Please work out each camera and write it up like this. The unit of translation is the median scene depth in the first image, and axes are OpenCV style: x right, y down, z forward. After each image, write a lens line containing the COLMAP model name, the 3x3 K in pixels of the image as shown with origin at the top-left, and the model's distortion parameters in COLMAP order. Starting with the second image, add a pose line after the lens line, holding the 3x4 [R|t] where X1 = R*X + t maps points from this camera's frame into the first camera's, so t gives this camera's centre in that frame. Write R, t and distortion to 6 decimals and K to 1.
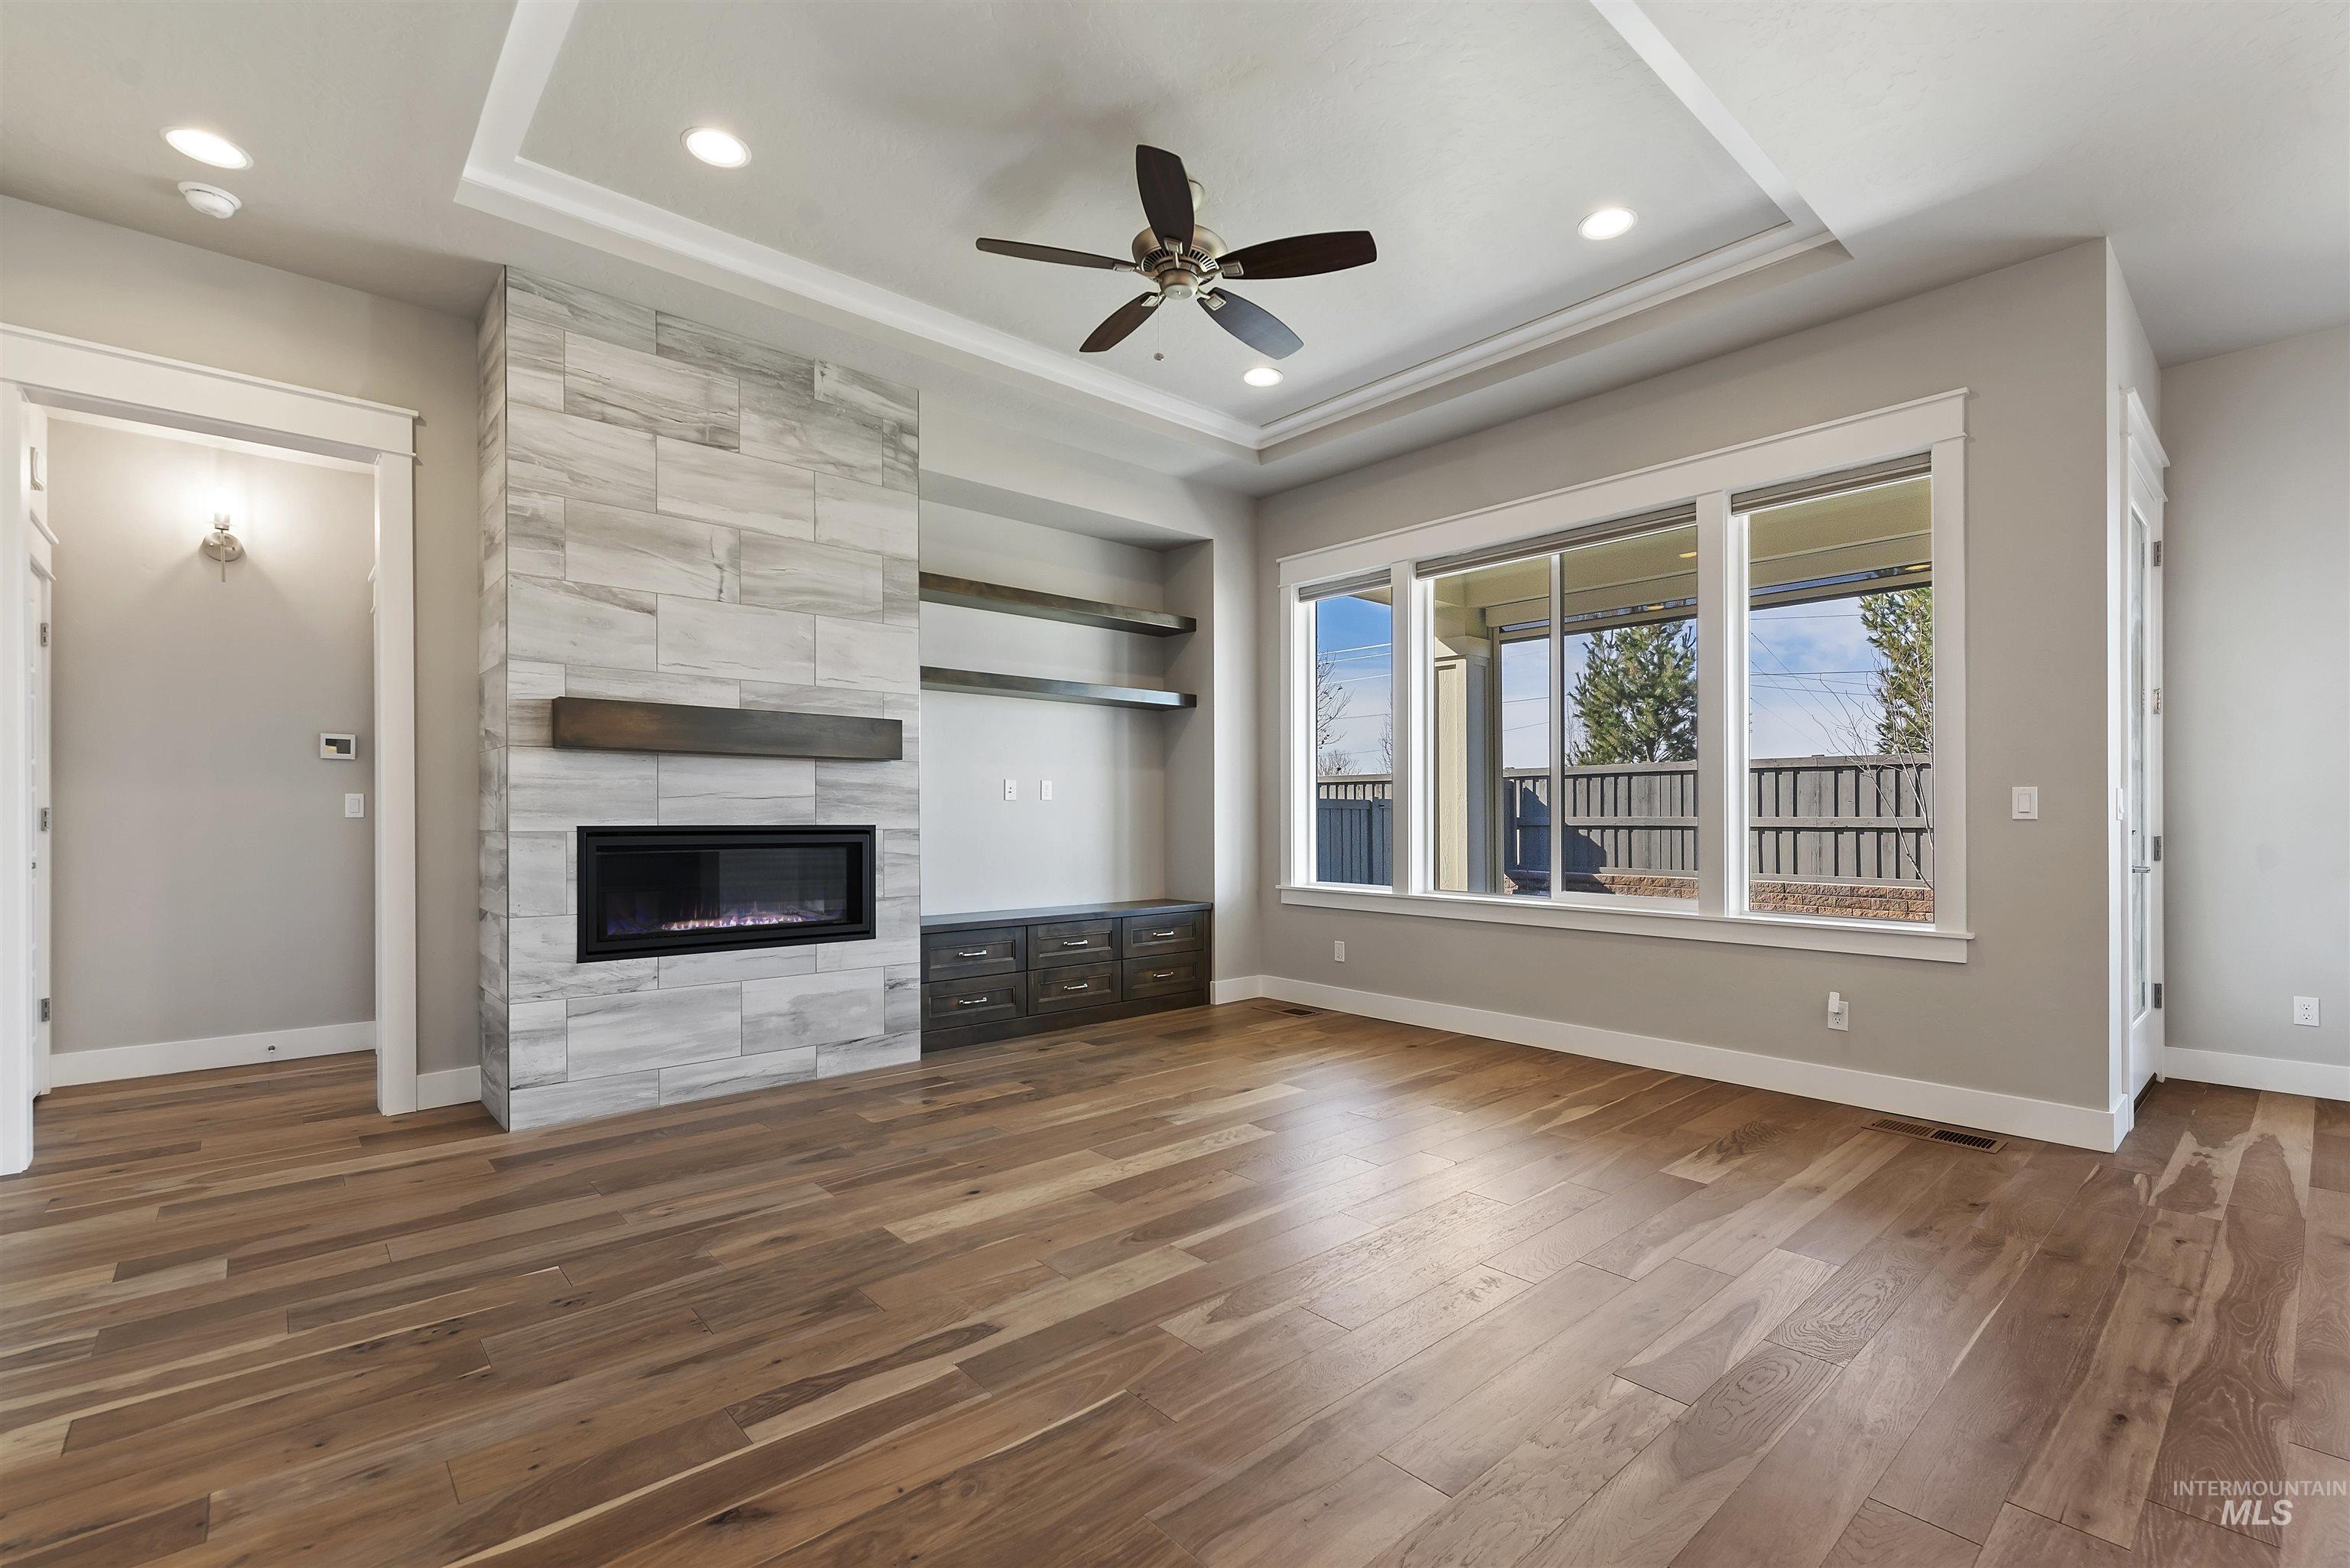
lens RADIAL K [[1053.0, 0, 1202.9], [0, 1053.0, 819.0], [0, 0, 1]] dist [0.000244, -0.000014]
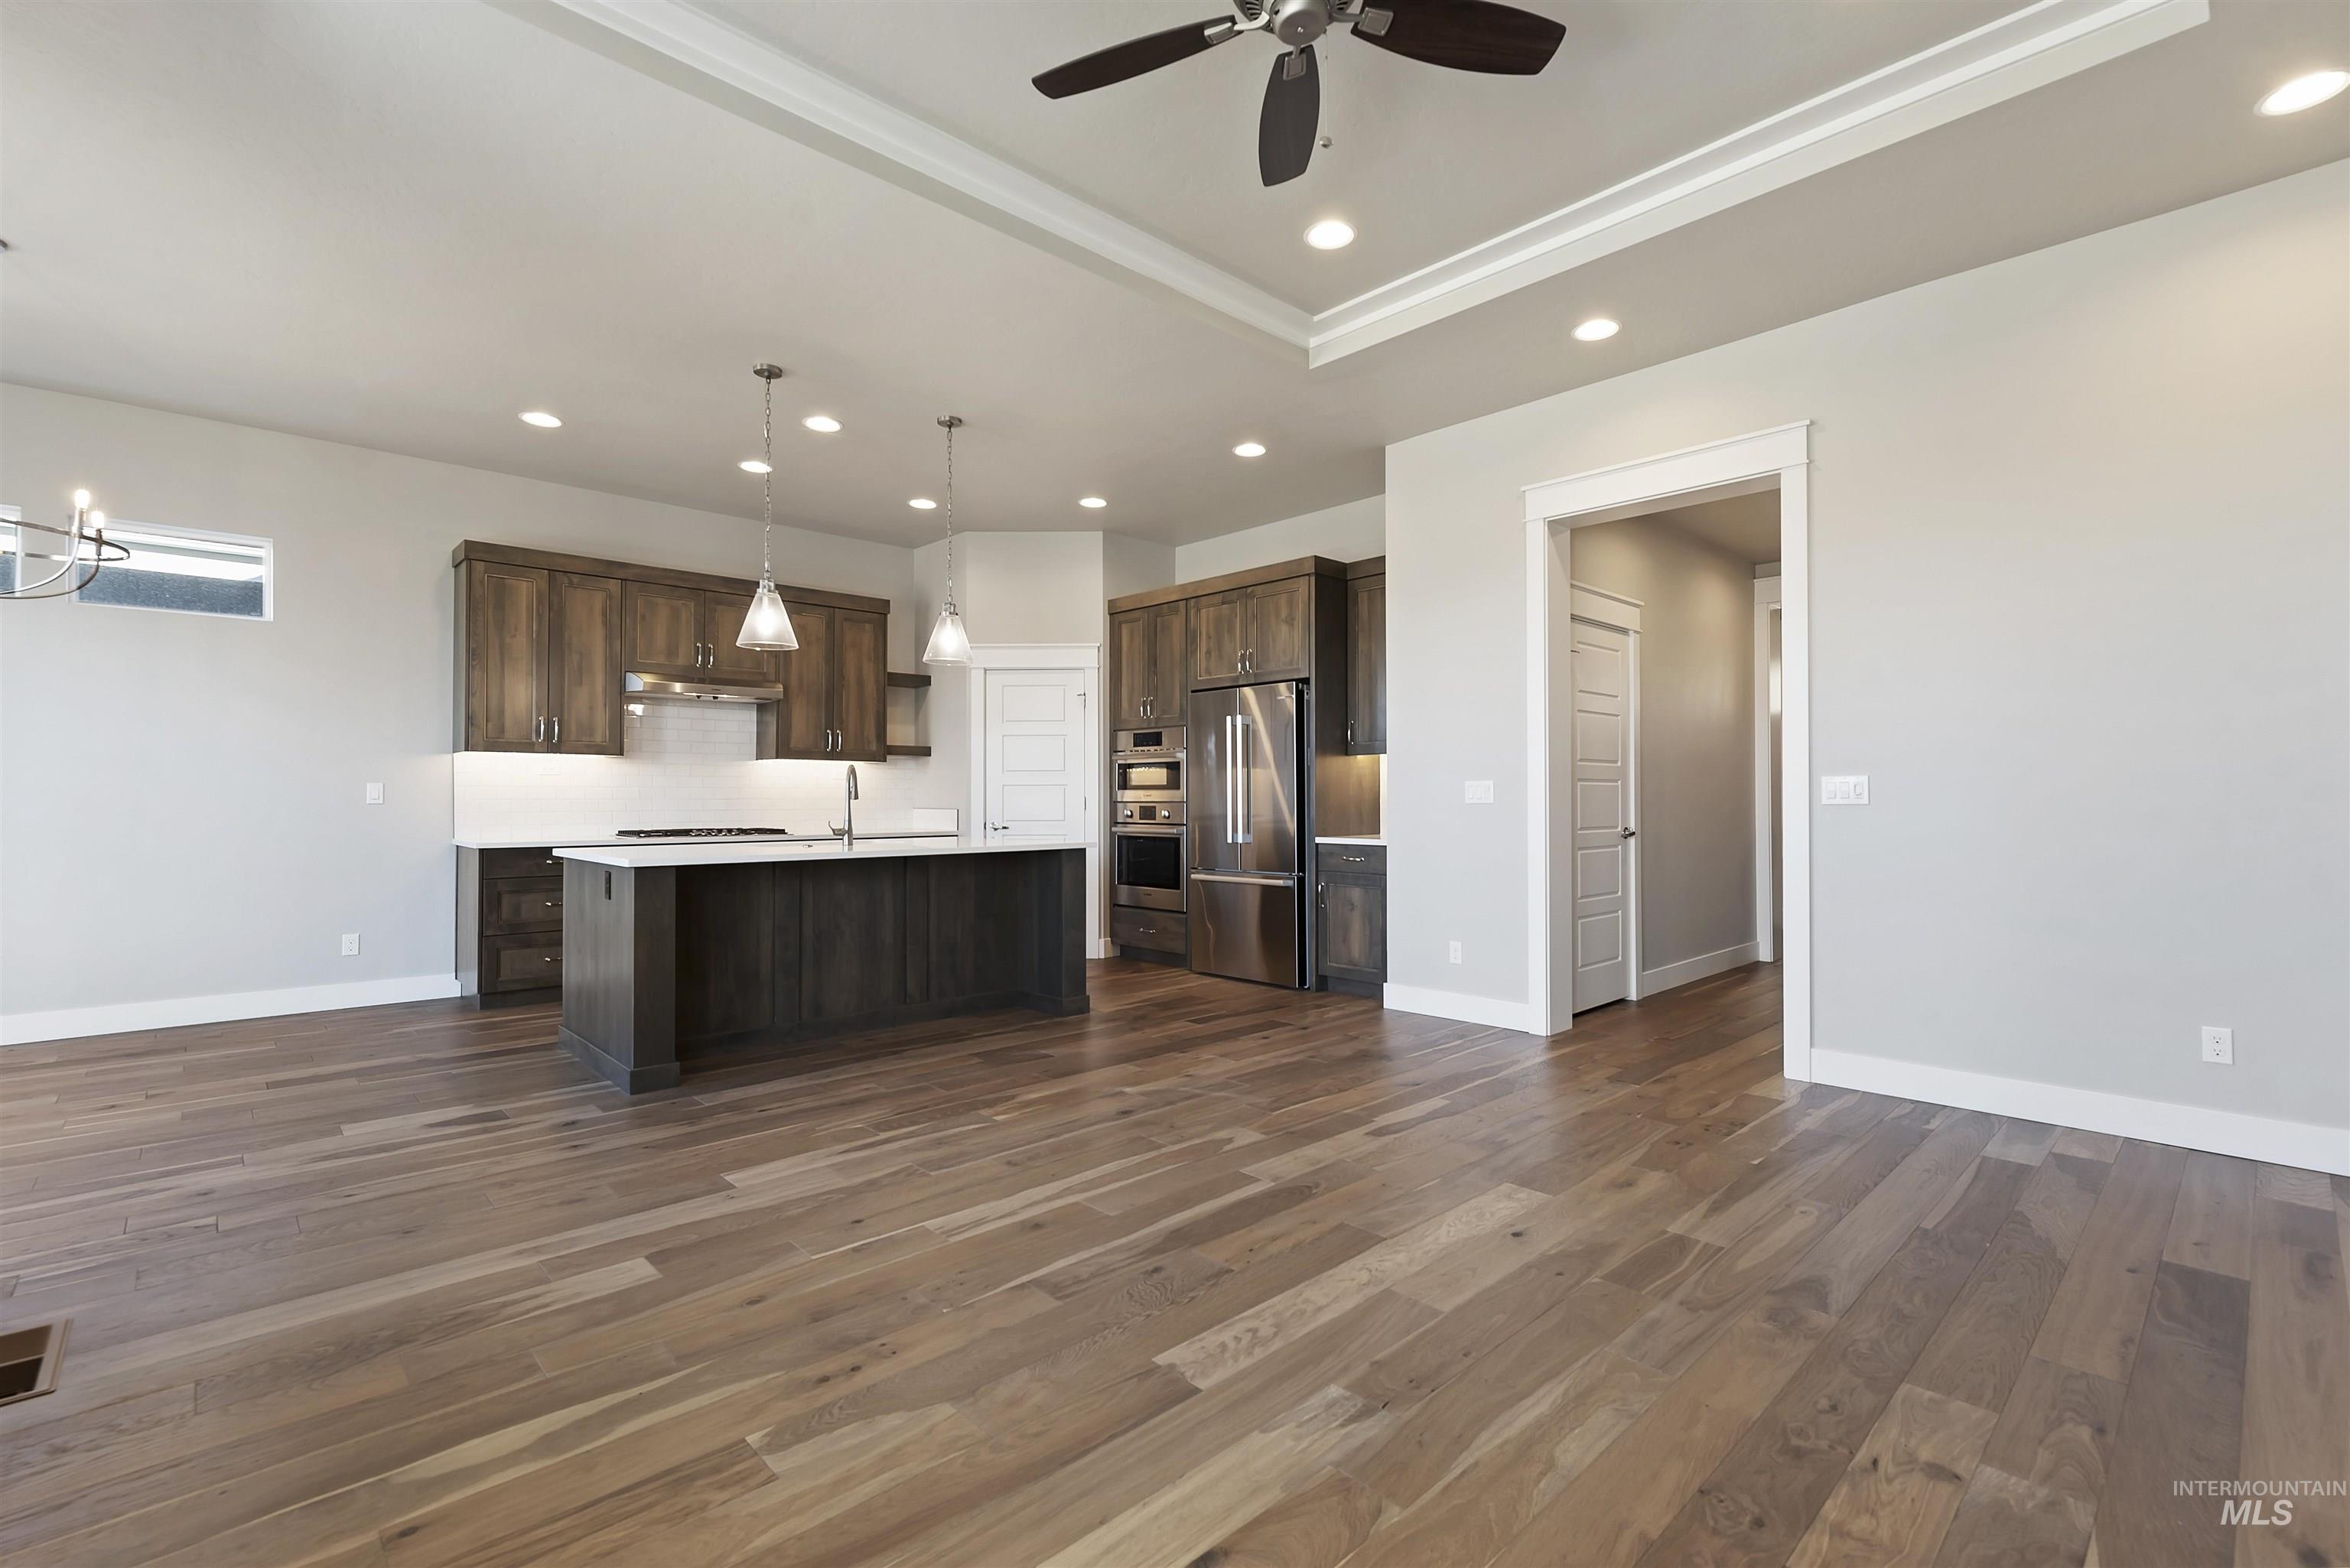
lens RADIAL K [[1014.5, 0, 1195.4], [0, 1014.5, 788.5], [0, 0, 1]] dist [0.000413, -0.000072]
pose [[-0.999607, -0.000340, -0.028015, 0.055605], [-0.000132, 0.999972, -0.007417, -0.008184], [0.028017, -0.007410, -0.999580, 1.369973]]
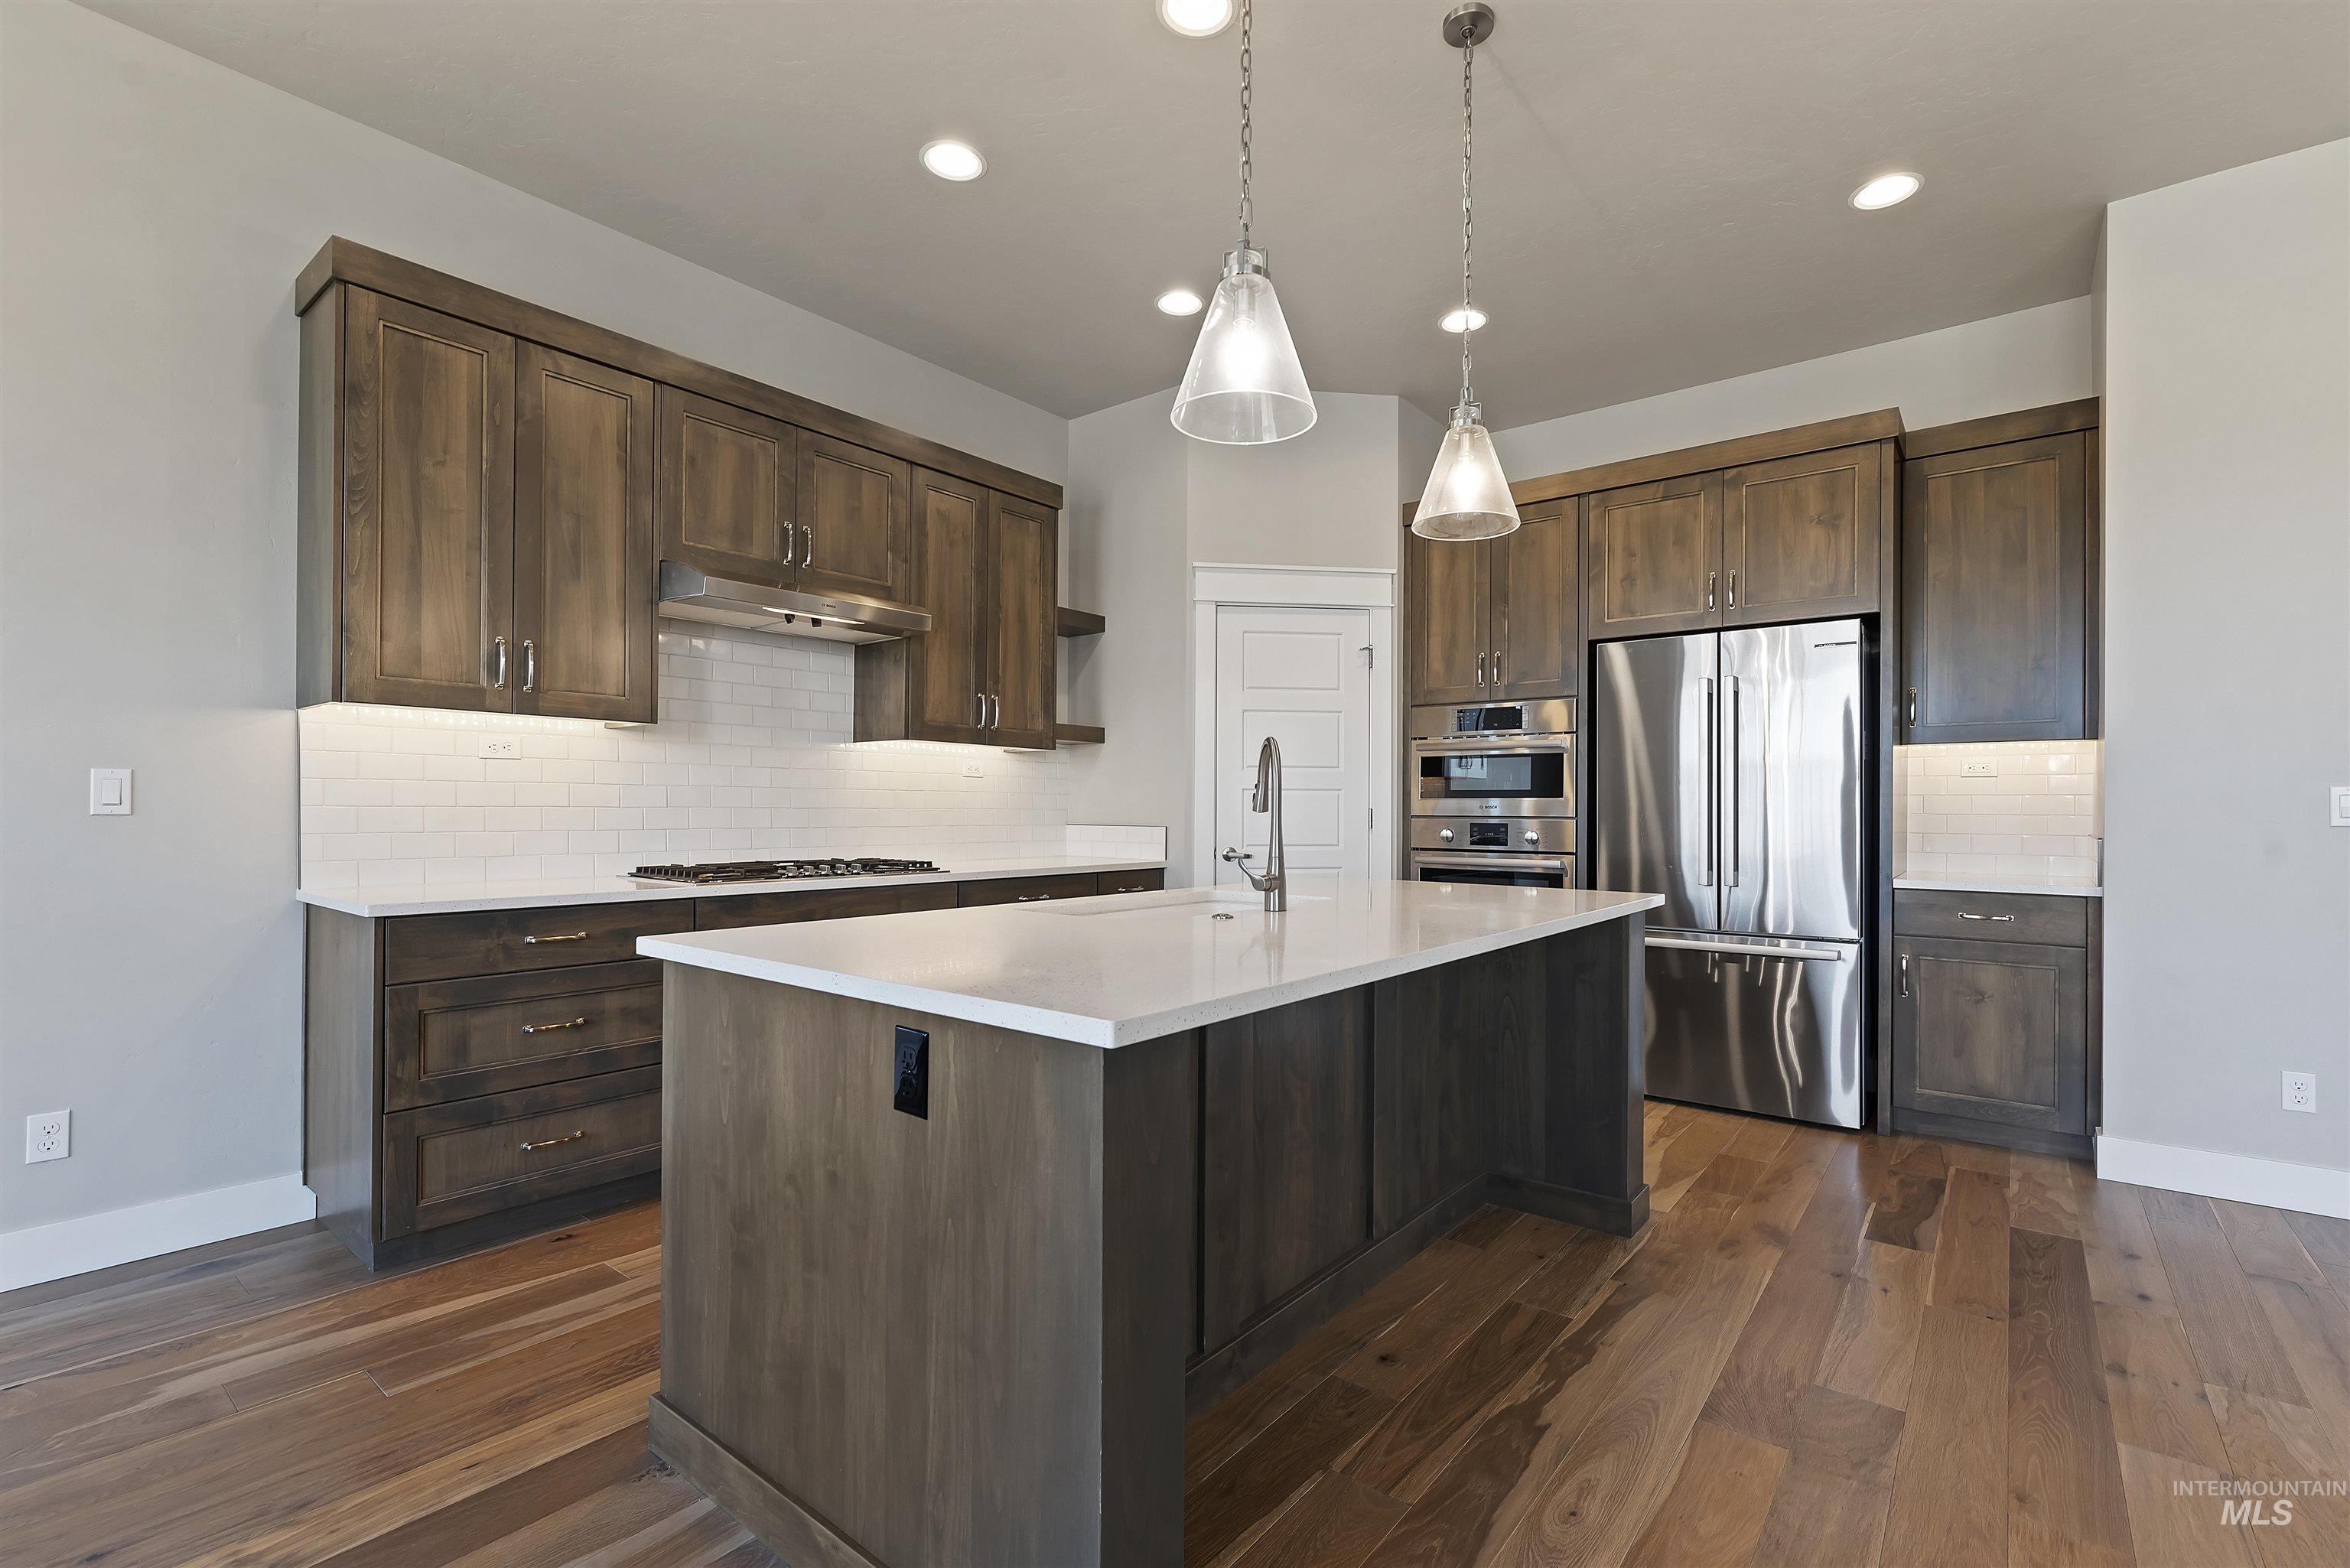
lens RADIAL K [[1030.9, 0, 1217.2], [0, 1030.9, 809.4], [0, 0, 1]] dist [-0.000692, -0.000066]
pose [[-0.986317, -0.006491, -0.164731, 0.565478], [-0.006911, 0.999974, 0.001976, -0.006504], [0.164714, 0.003087, -0.986337, 0.695493]]
